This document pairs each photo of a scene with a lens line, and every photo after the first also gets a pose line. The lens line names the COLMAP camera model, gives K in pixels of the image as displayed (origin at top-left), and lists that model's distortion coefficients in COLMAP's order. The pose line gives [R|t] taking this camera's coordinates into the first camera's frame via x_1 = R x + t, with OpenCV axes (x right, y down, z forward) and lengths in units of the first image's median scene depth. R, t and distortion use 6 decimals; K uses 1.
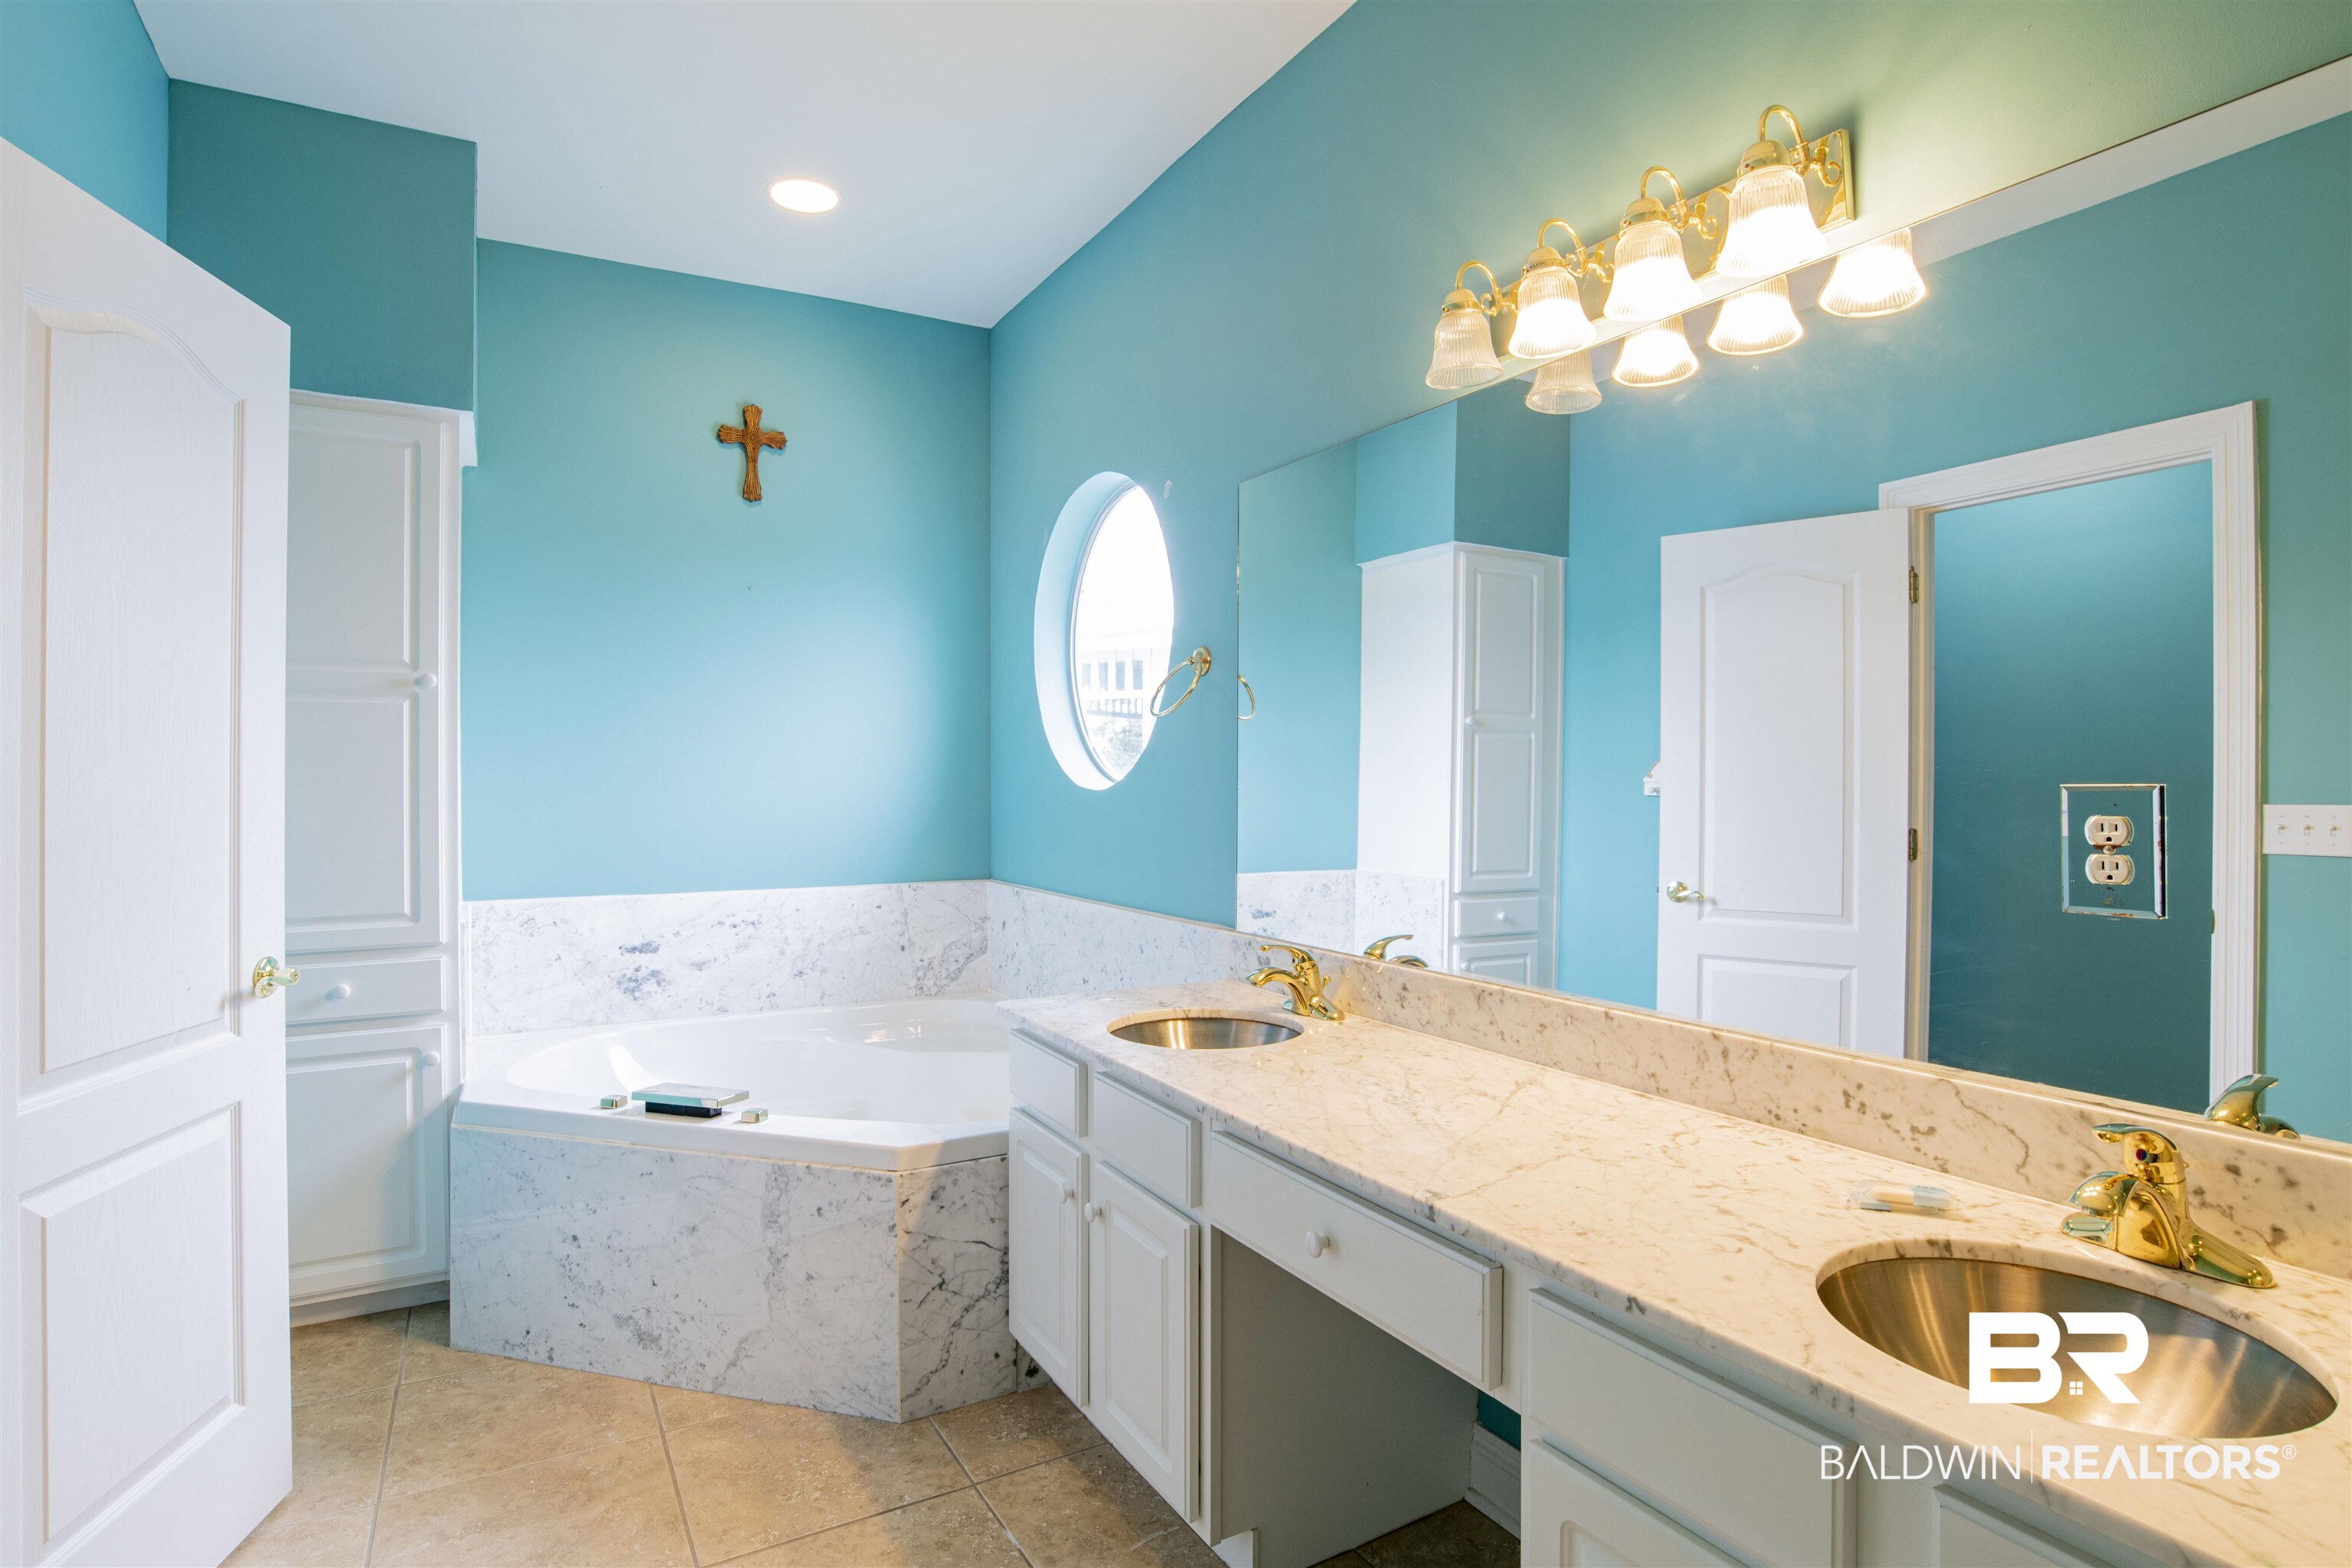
lens RADIAL K [[1224.8, 0, 1176.0], [0, 1224.8, 784.0], [0, 0, 1]] dist [-0.001939, -0.021824]
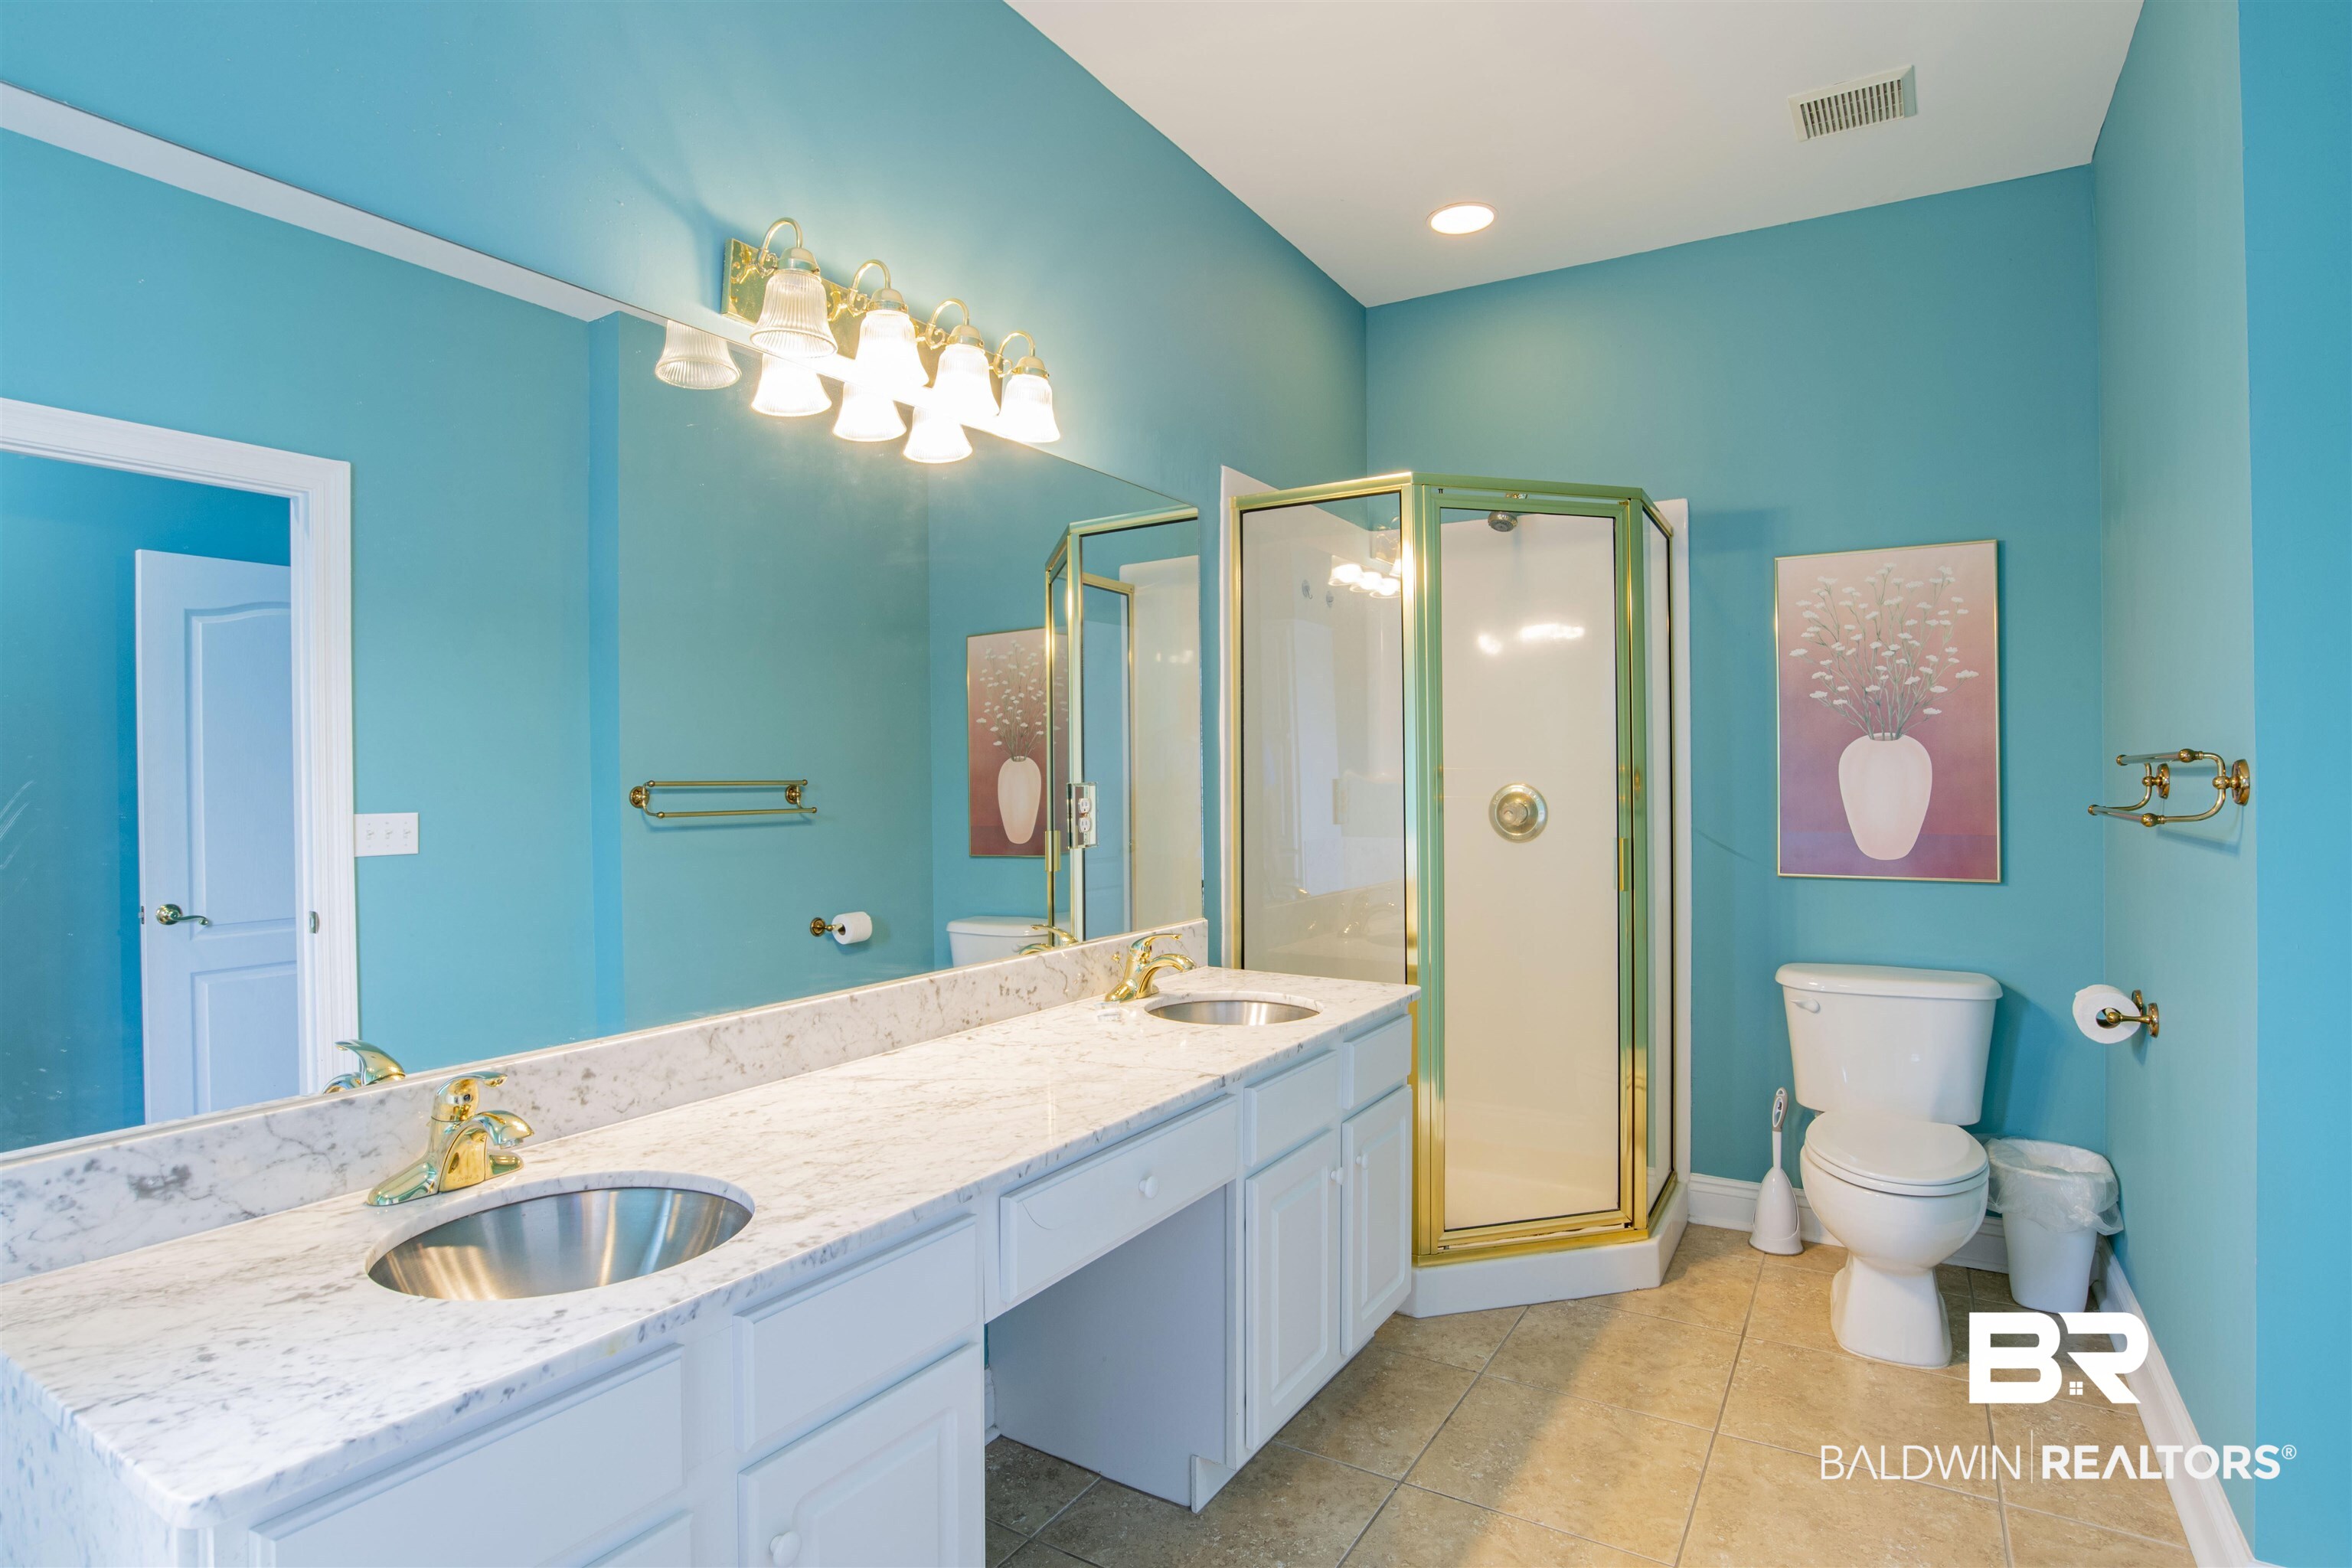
lens RADIAL K [[1224.8, 0, 1176.0], [0, 1224.8, 784.0], [0, 0, 1]] dist [-0.001939, -0.021824]
pose [[-0.487214, 0.009069, 0.873236, -0.815602], [0.018147, 0.999835, -0.000259, 0.004012], [-0.873094, 0.015721, -0.487298, 1.405434]]
